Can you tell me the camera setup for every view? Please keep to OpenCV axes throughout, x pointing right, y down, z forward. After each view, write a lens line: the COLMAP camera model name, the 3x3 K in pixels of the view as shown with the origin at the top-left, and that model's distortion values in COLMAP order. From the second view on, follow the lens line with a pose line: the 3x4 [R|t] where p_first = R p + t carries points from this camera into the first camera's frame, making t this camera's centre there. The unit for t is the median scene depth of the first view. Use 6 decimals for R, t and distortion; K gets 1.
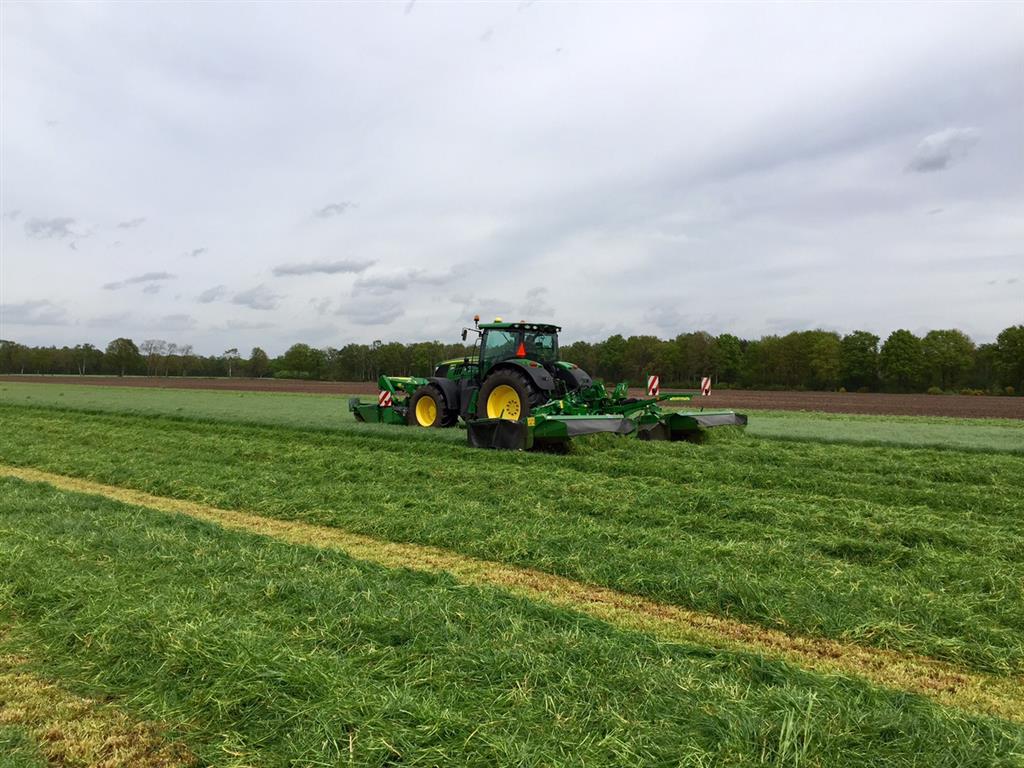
lens RADIAL K [[877.5, 0, 512.0], [0, 877.5, 384.0], [0, 0, 1]] dist [0.065206, -0.012765]
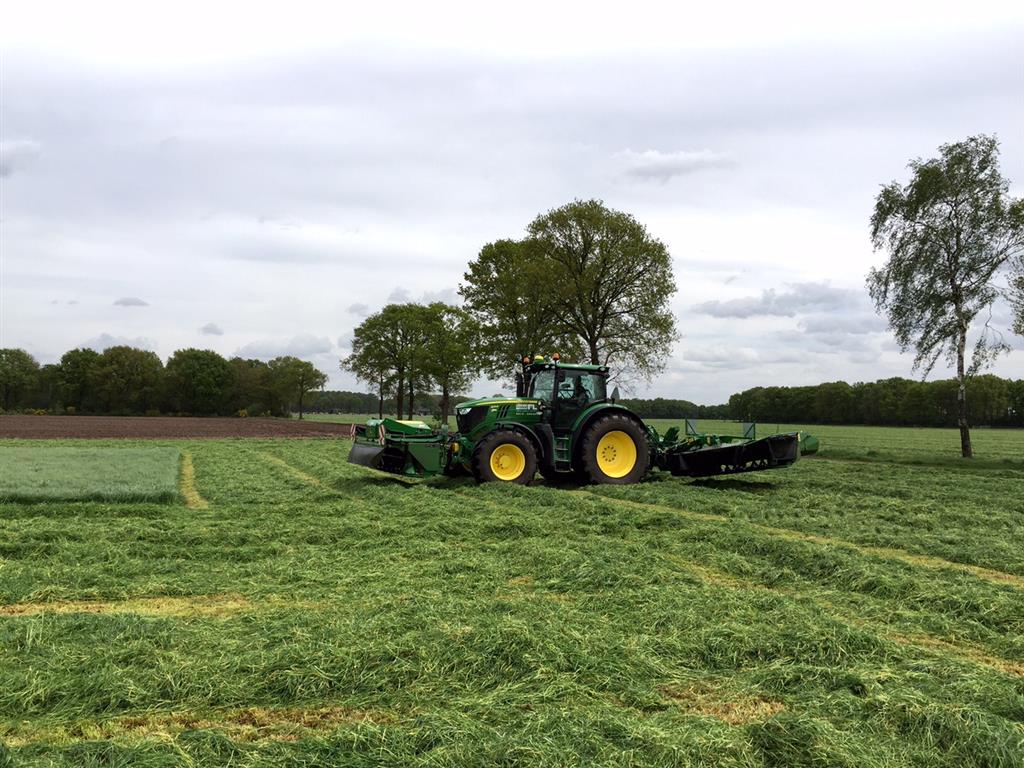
lens RADIAL K [[877.5, 0, 512.0], [0, 877.5, 384.0], [0, 0, 1]] dist [0.065206, -0.012765]
pose [[0.567055, 0.021547, 0.823398, -0.016906], [-0.003845, 0.999716, -0.023513, -0.001937], [-0.823671, 0.010167, 0.566977, -0.022054]]
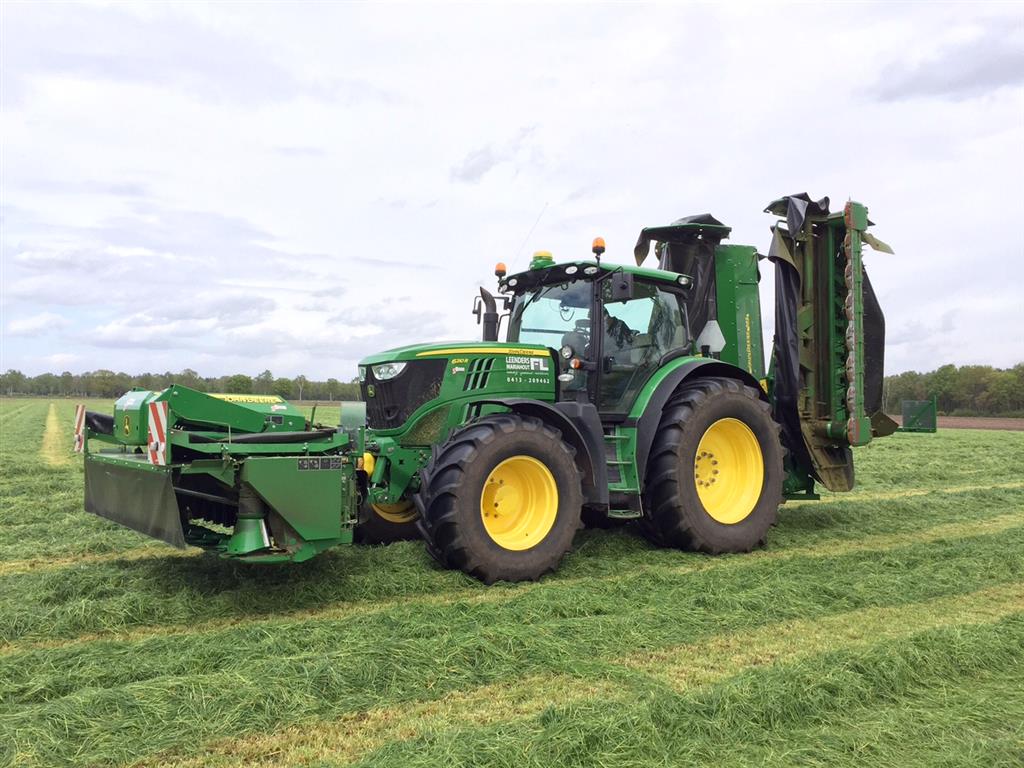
lens RADIAL K [[877.5, 0, 512.0], [0, 877.5, 384.0], [0, 0, 1]] dist [0.065206, -0.012765]
pose [[0.376180, 0.018915, 0.926354, 0.138051], [0.004712, 0.999740, -0.022327, 0.005796], [-0.926535, 0.012764, 0.375993, 0.119889]]
